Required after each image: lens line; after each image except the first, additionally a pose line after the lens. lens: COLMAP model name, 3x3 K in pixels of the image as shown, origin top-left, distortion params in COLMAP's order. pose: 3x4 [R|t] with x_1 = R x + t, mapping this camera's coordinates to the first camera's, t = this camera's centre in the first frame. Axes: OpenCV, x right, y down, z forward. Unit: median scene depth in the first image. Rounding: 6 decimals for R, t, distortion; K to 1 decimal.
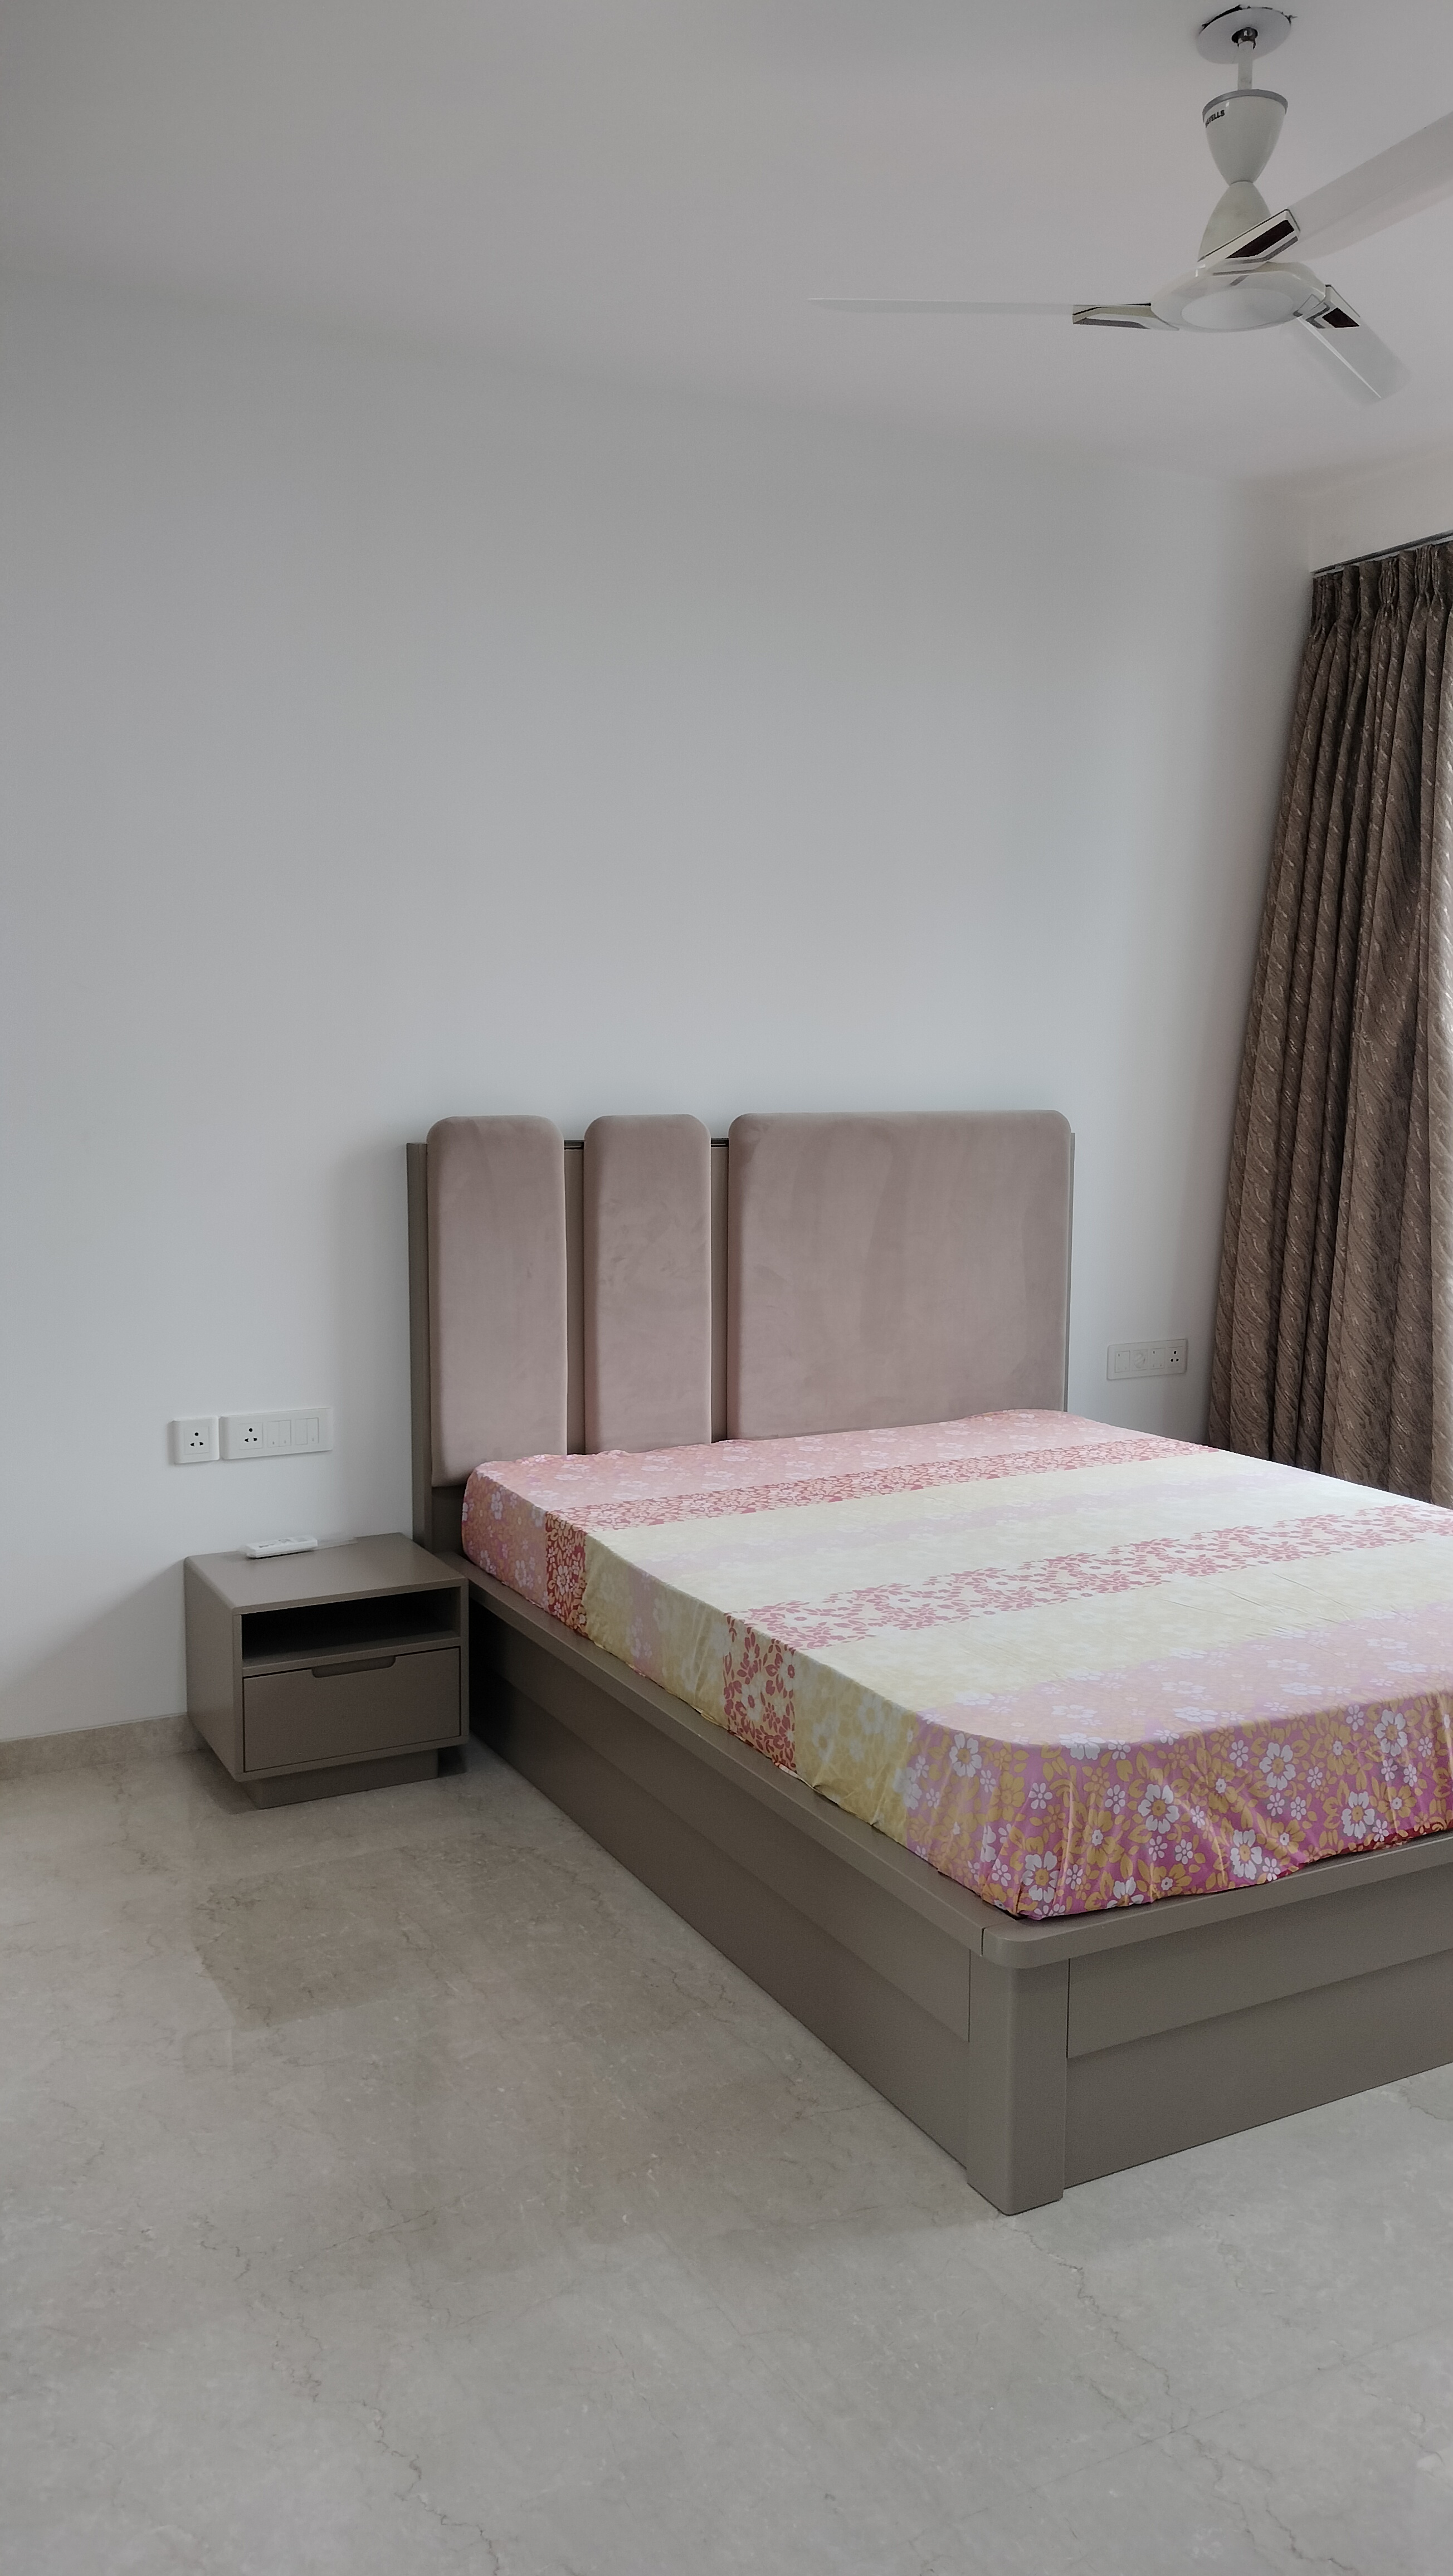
lens RADIAL K [[1982.0, 0, 721.7], [0, 1982.0, 1310.7], [0, 0, 1]] dist [0.100078, -0.155156]
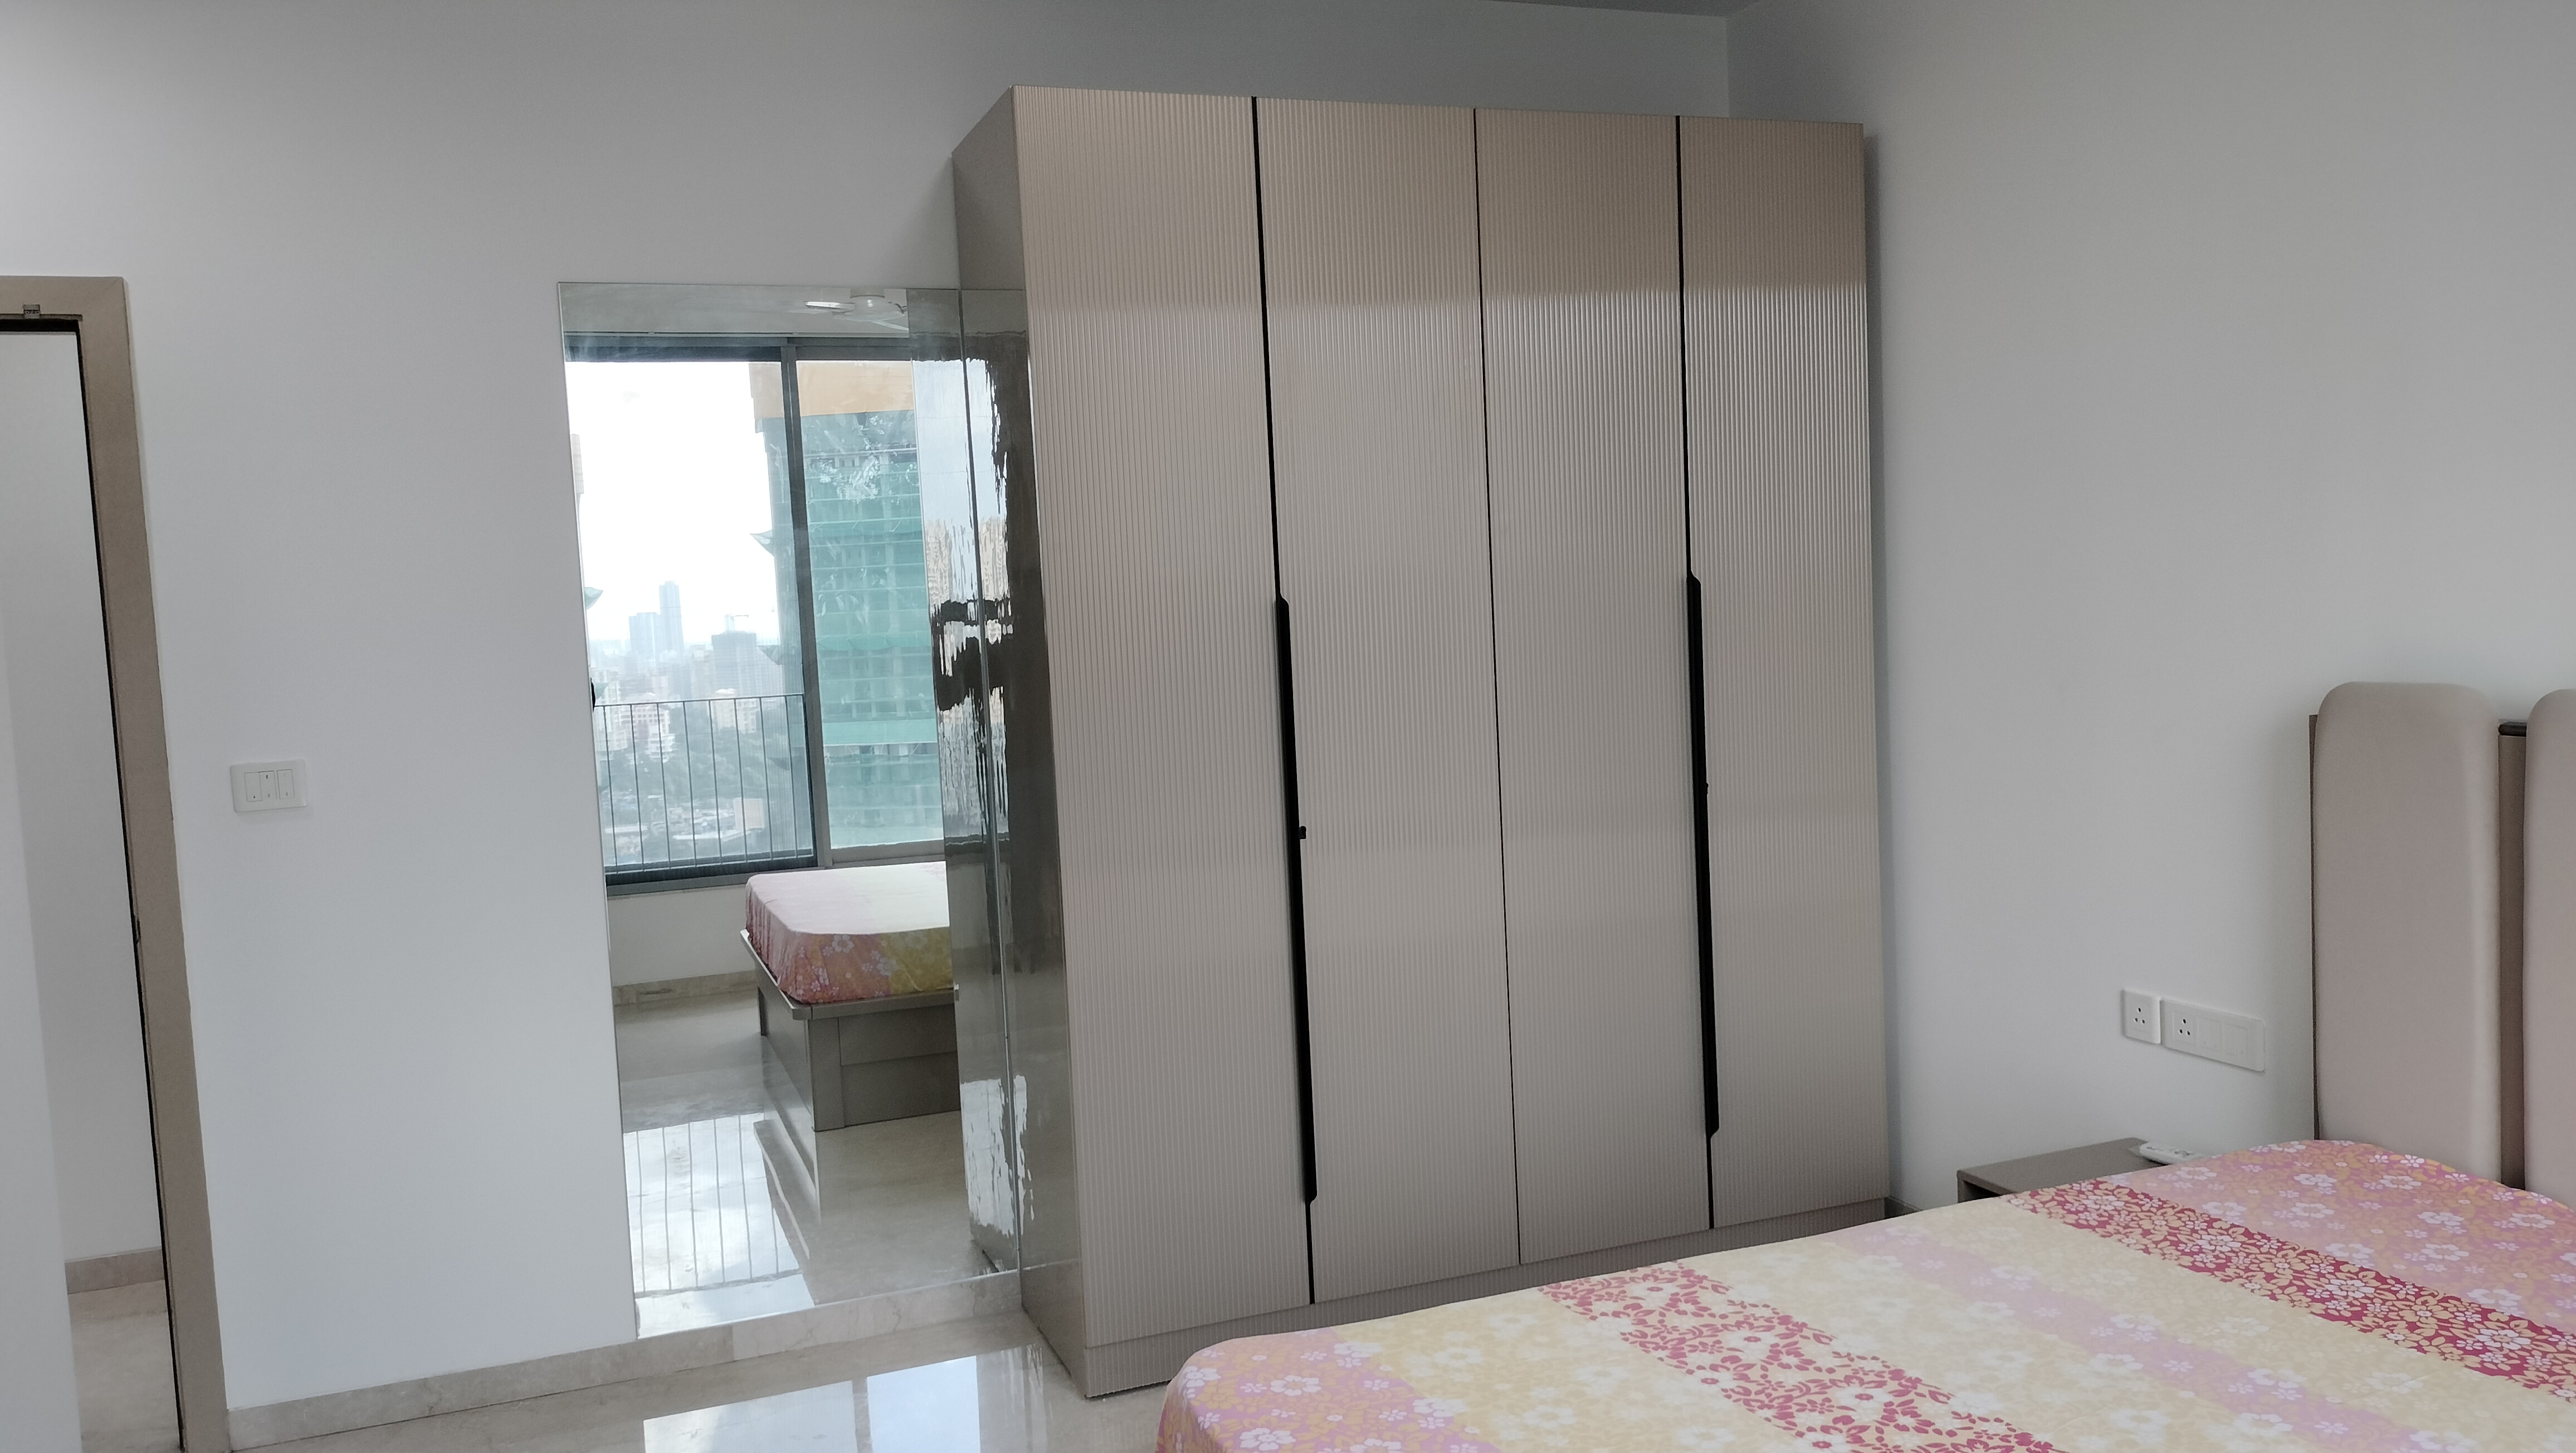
lens RADIAL K [[1952.5, 0, 1288.0], [0, 1952.5, 726.5], [0, 0, 1]] dist [0.105523, -0.092827]
pose [[-0.145302, 0.068753, -0.986996, 0.868735], [-0.063318, 0.994891, 0.078624, -0.145668], [0.987359, 0.073919, -0.140207, 0.895745]]
